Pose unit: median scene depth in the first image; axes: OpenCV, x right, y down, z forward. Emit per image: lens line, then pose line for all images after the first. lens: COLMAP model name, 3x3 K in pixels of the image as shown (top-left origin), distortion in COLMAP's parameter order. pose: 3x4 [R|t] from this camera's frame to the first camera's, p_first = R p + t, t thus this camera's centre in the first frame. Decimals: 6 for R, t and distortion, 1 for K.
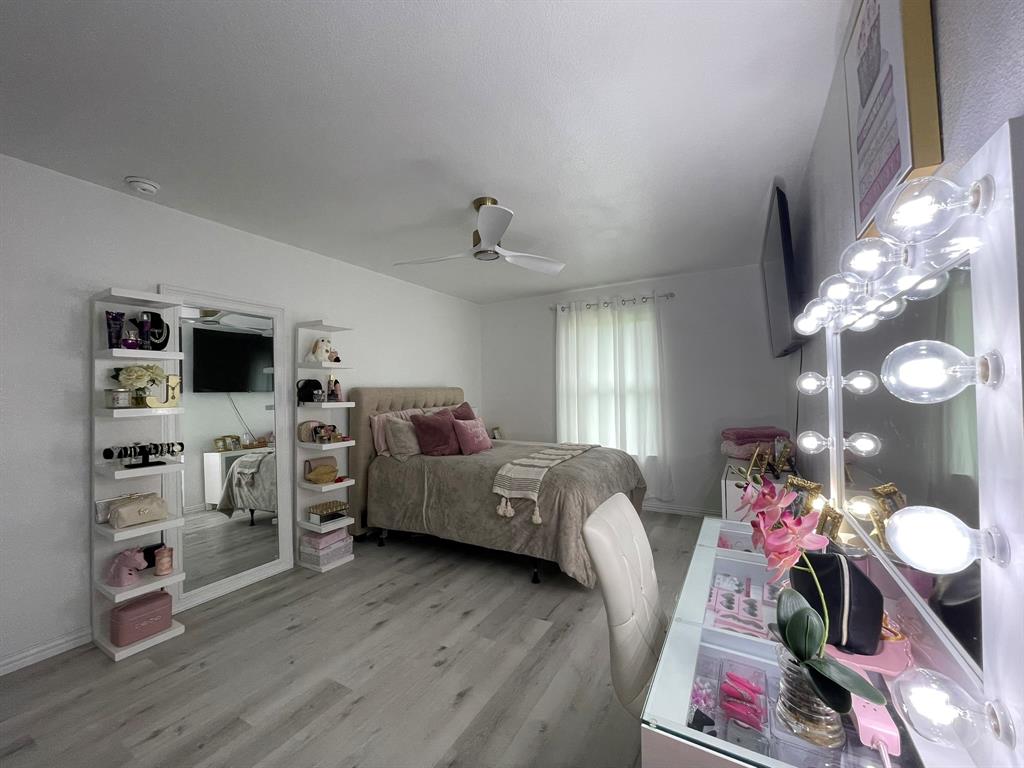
lens RADIAL K [[412.1, 0, 505.4], [0, 412.1, 386.0], [0, 0, 1]] dist [-0.001705, -0.000086]
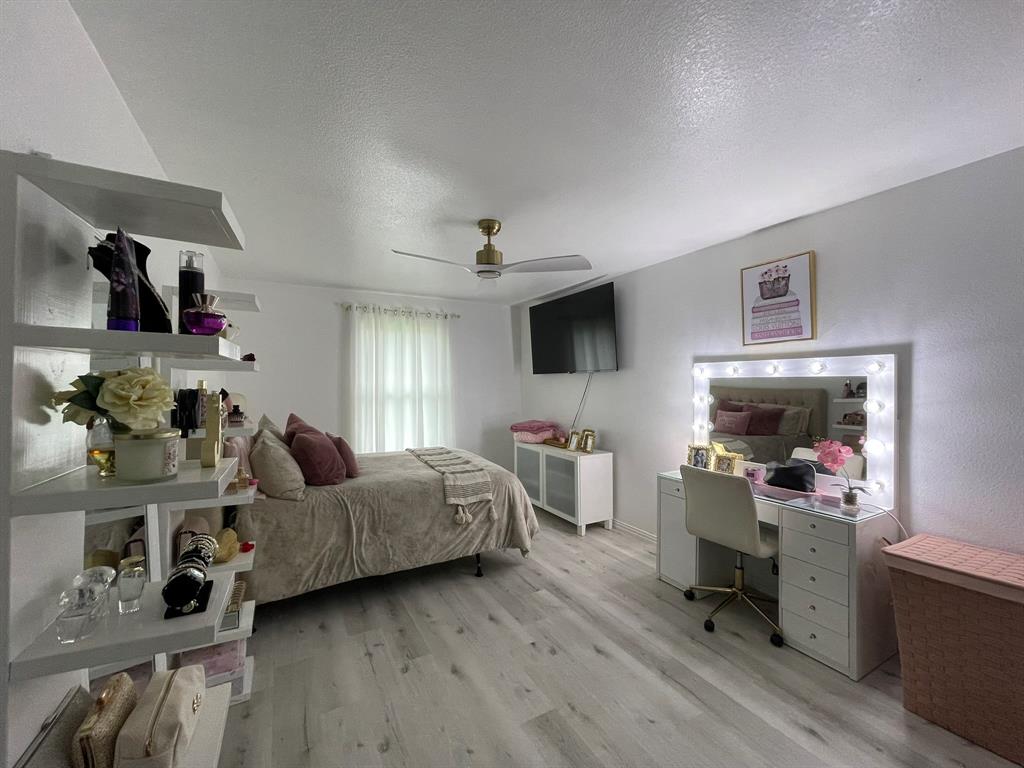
lens RADIAL K [[412.1, 0, 505.4], [0, 412.1, 386.0], [0, 0, 1]] dist [-0.001705, -0.000086]
pose [[0.522753, 0.009054, 0.852436, -0.824801], [-0.020575, 0.999786, 0.001999, -0.033038], [-0.852236, -0.018583, 0.522828, 0.372730]]
